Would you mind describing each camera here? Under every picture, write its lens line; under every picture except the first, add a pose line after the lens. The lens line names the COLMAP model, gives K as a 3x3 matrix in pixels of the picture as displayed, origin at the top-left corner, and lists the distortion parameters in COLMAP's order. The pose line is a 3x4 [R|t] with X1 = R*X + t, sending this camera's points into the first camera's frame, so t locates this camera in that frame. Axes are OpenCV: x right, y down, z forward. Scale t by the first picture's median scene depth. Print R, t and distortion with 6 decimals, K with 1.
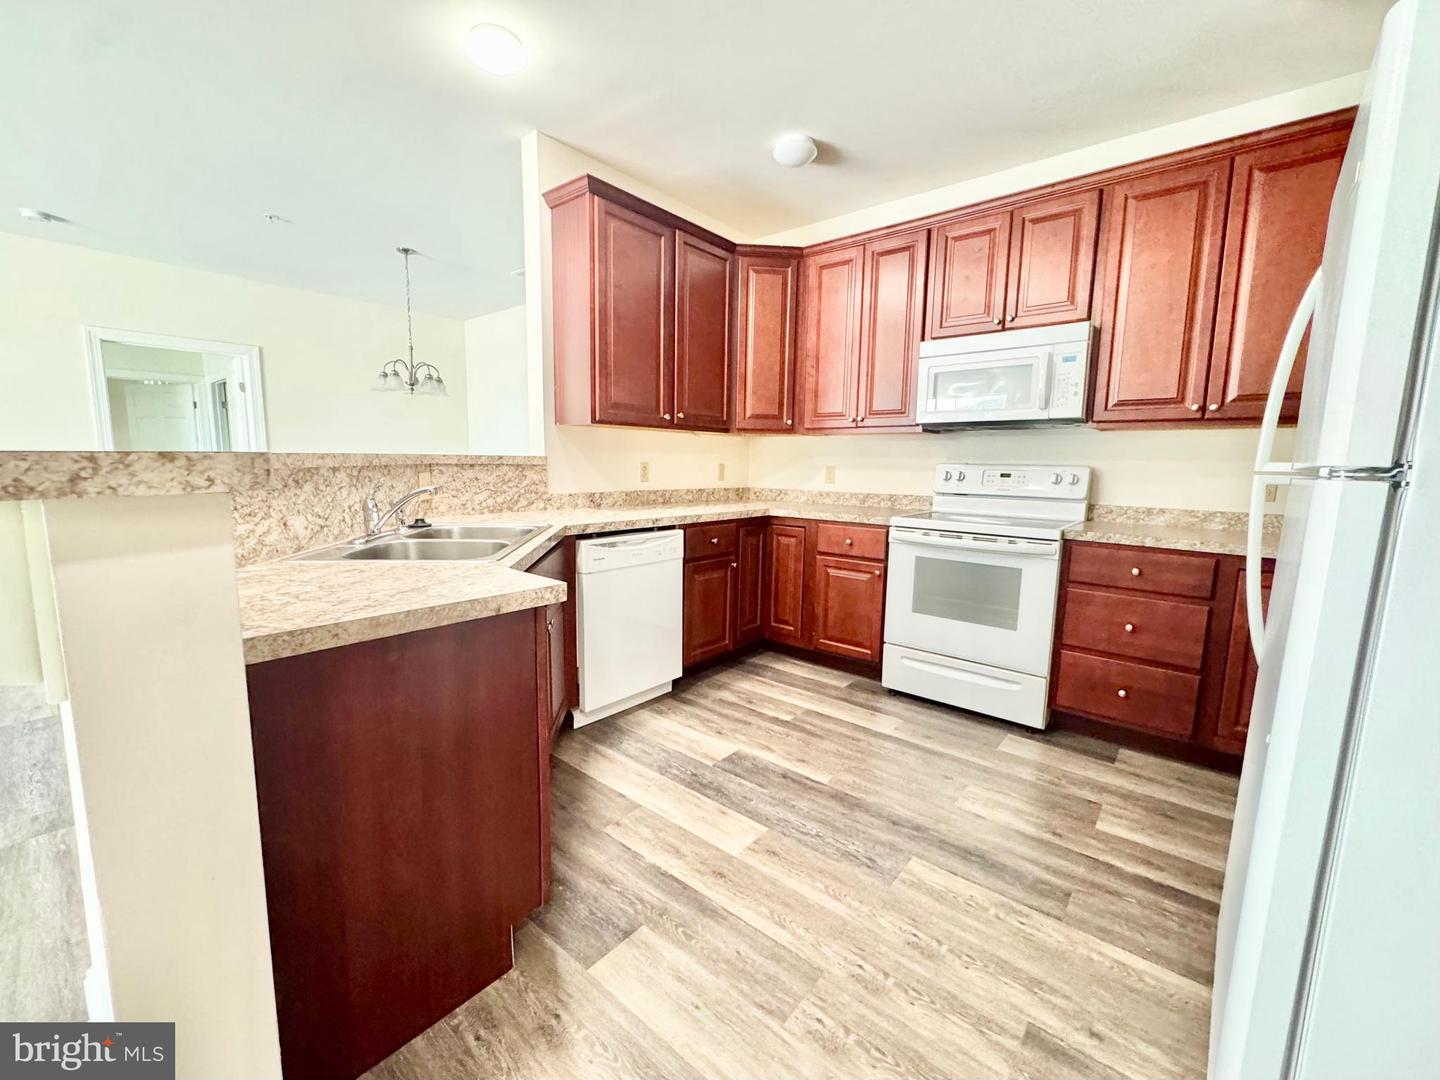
lens RADIAL K [[578.4, 0, 732.9], [0, 578.4, 538.7], [0, 0, 1]] dist [-0.004527, 0.000709]
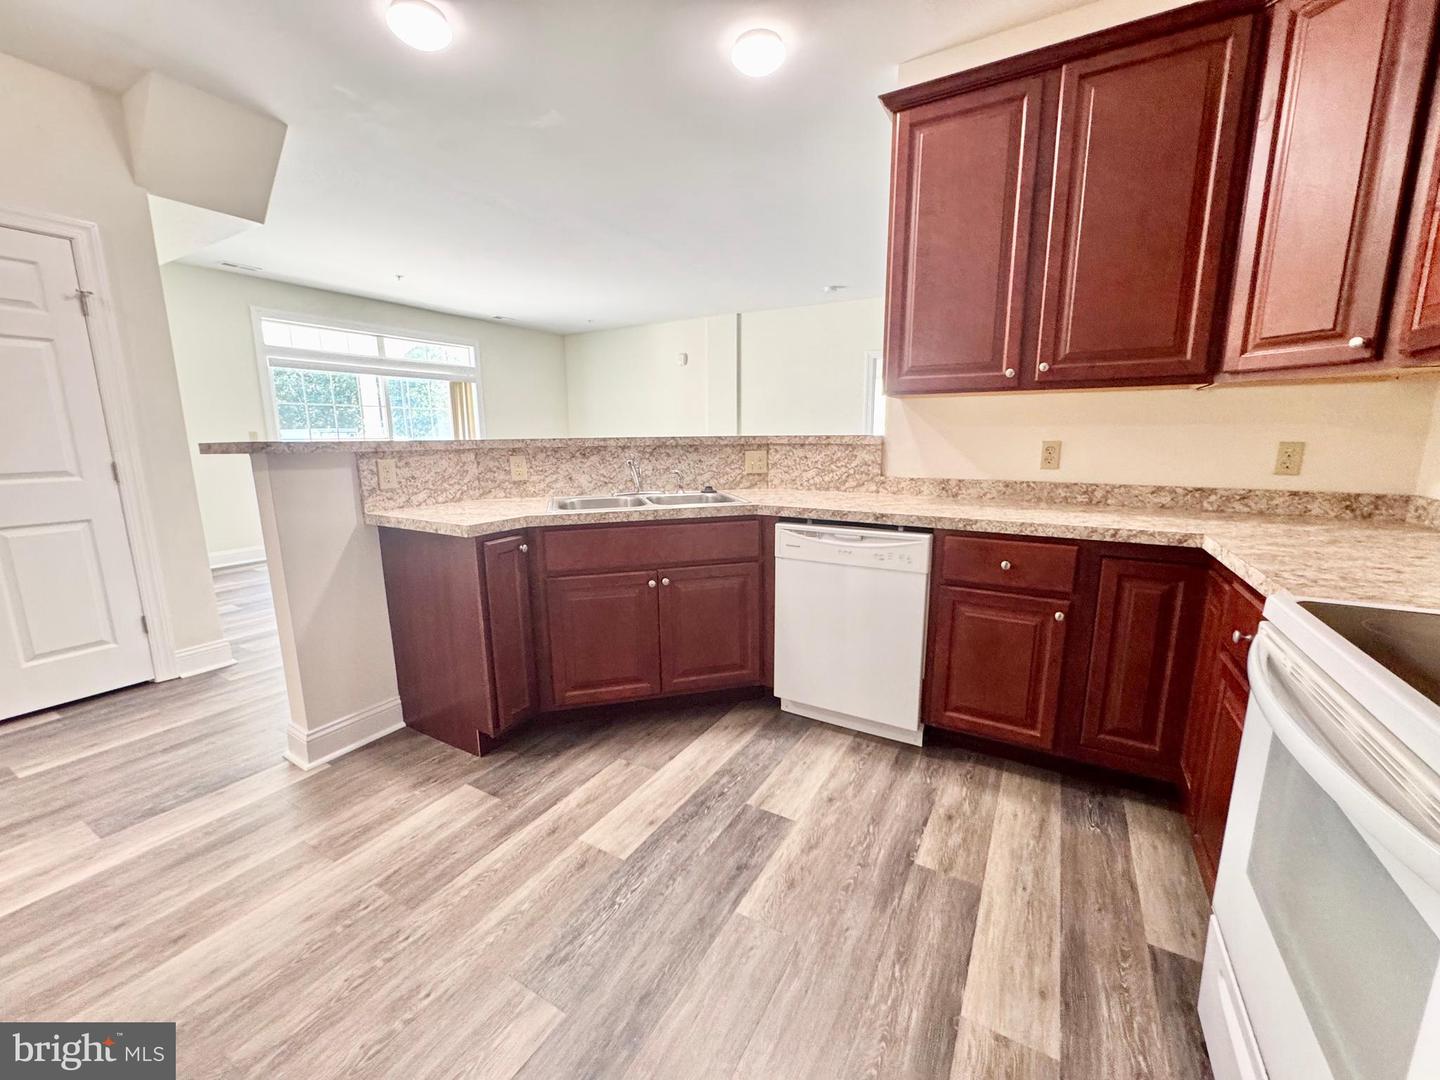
lens RADIAL K [[578.4, 0, 722.3], [0, 578.4, 540.1], [0, 0, 1]] dist [-0.004527, 0.000709]
pose [[0.162538, 0.162158, -0.973286, 0.606744], [-0.123219, 0.982017, 0.143035, -0.086100], [0.978978, 0.096679, 0.179596, 0.658987]]
